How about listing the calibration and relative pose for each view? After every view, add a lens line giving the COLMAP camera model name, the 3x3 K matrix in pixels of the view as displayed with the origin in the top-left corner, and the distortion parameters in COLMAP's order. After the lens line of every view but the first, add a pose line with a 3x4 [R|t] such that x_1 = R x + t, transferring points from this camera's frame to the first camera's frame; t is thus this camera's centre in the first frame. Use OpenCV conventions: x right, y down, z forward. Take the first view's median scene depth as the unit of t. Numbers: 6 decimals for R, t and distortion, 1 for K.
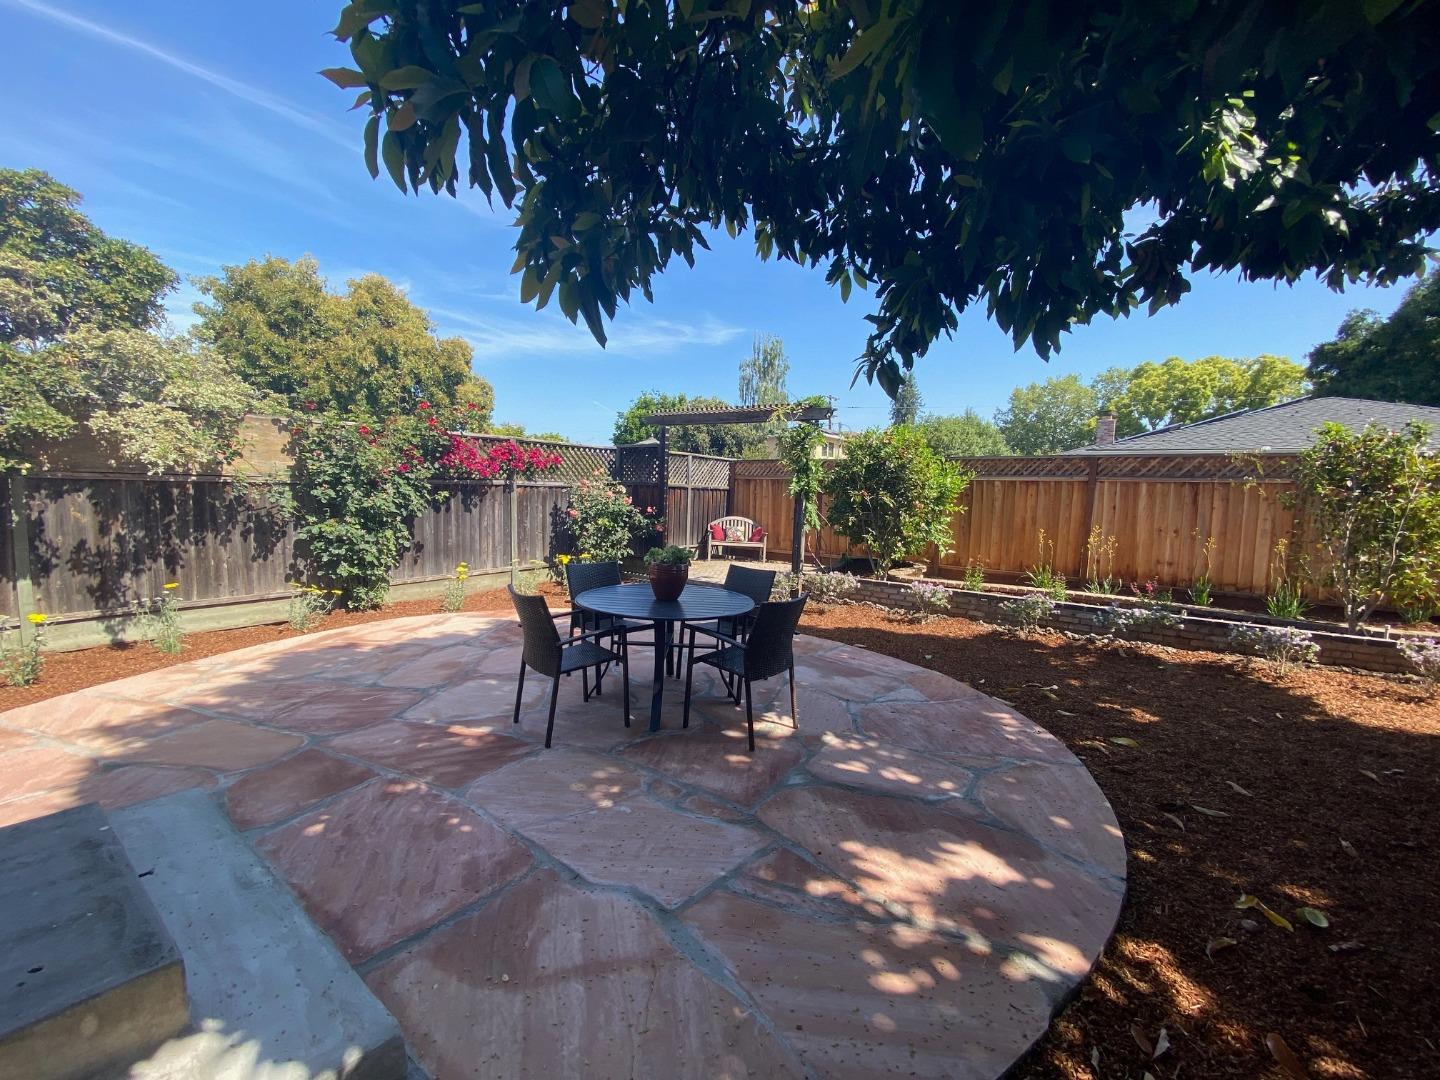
lens RADIAL K [[580.1, 0, 724.0], [0, 580.1, 548.1], [0, 0, 1]] dist [0.004315, -0.010210]
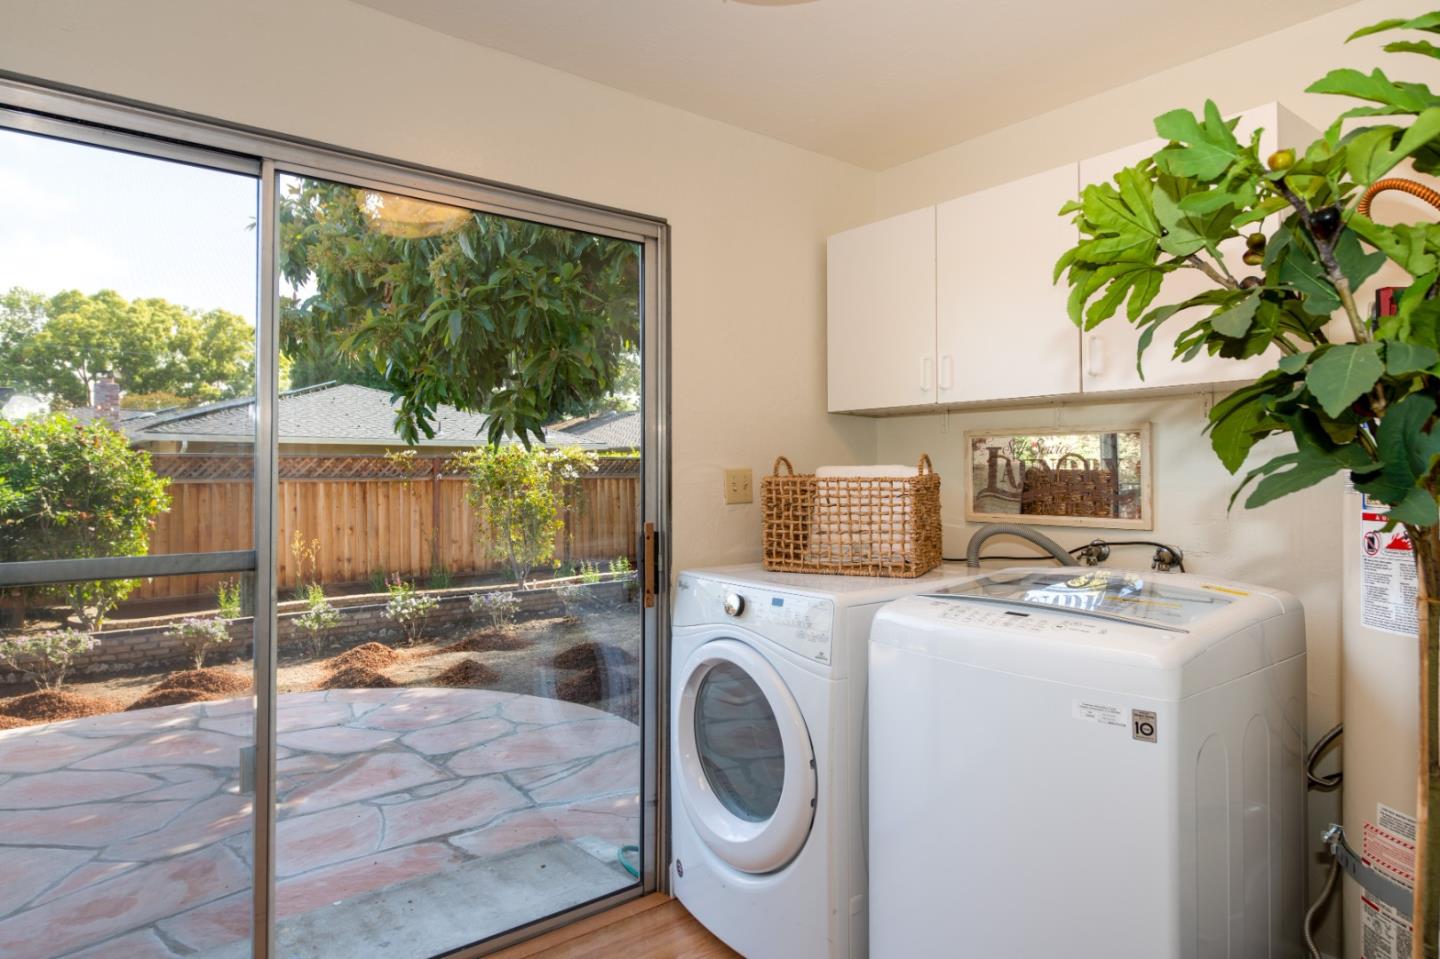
lens RADIAL K [[821.2, 0, 718.0], [0, 821.2, 472.9], [0, 0, 1]] dist [-0.020229, -0.000797]
pose [[0.261316, -0.026058, 0.964902, -0.474106], [0.111470, 0.993762, -0.003351, -0.049429], [-0.958795, 0.108433, 0.262591, -0.036273]]
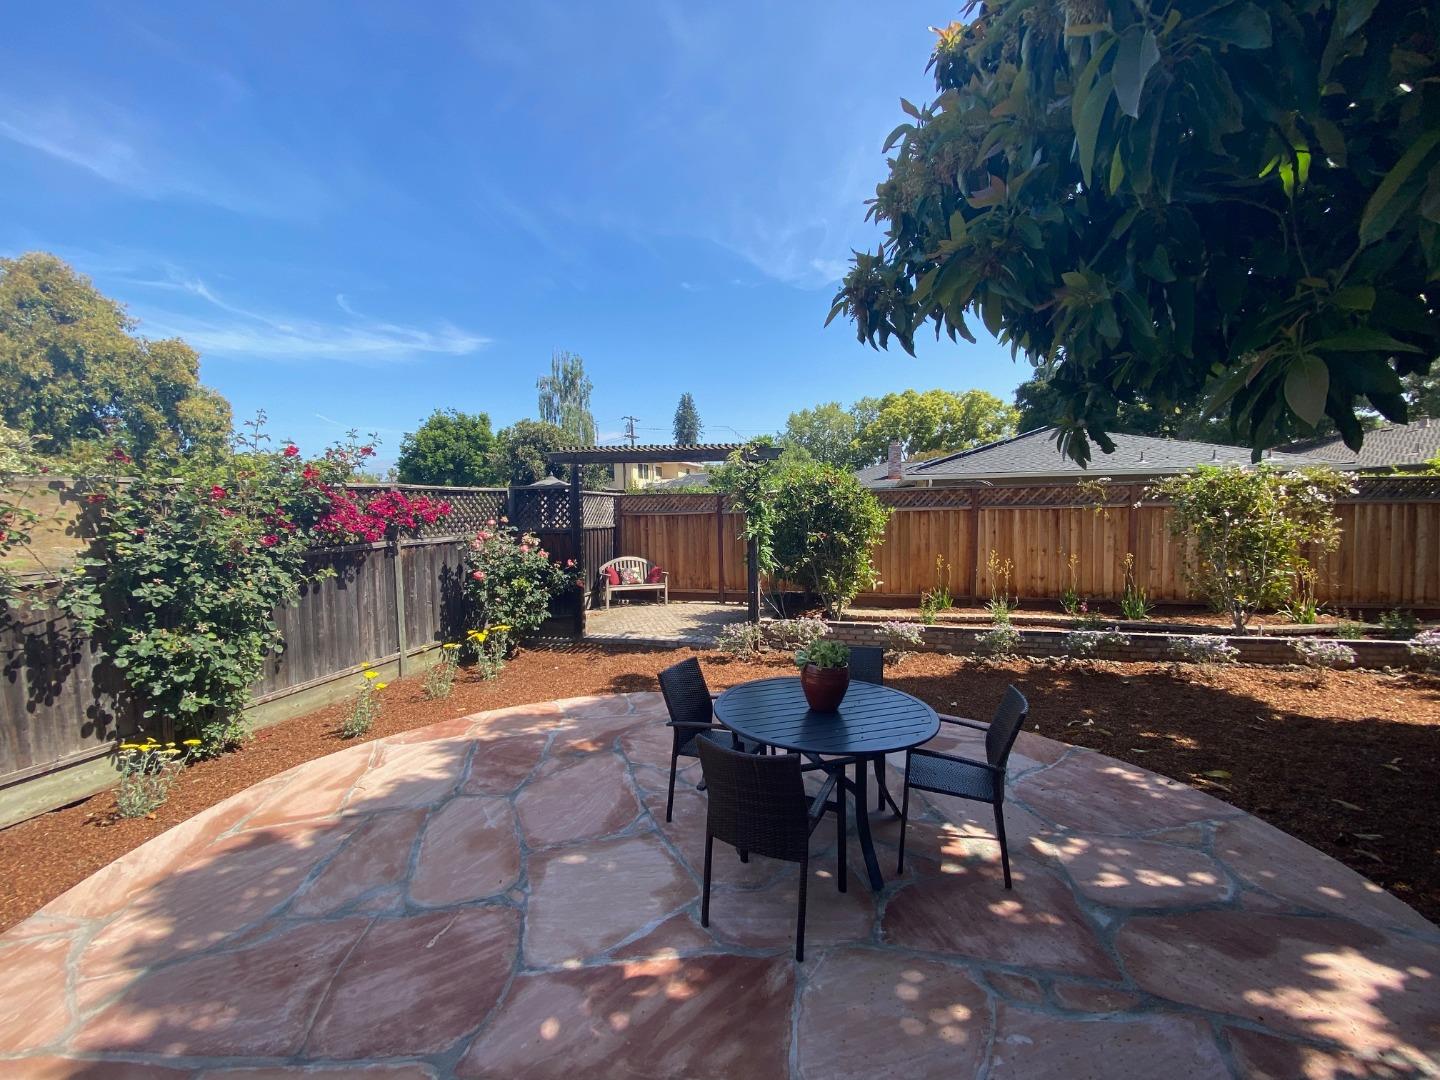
lens RADIAL K [[580.1, 0, 731.8], [0, 580.1, 537.1], [0, 0, 1]] dist [0.004315, -0.010210]
pose [[0.934978, -0.058088, 0.349918, -0.220965], [0.075517, 0.996481, -0.036359, -0.060404], [-0.346574, 0.060420, 0.936075, 0.118576]]
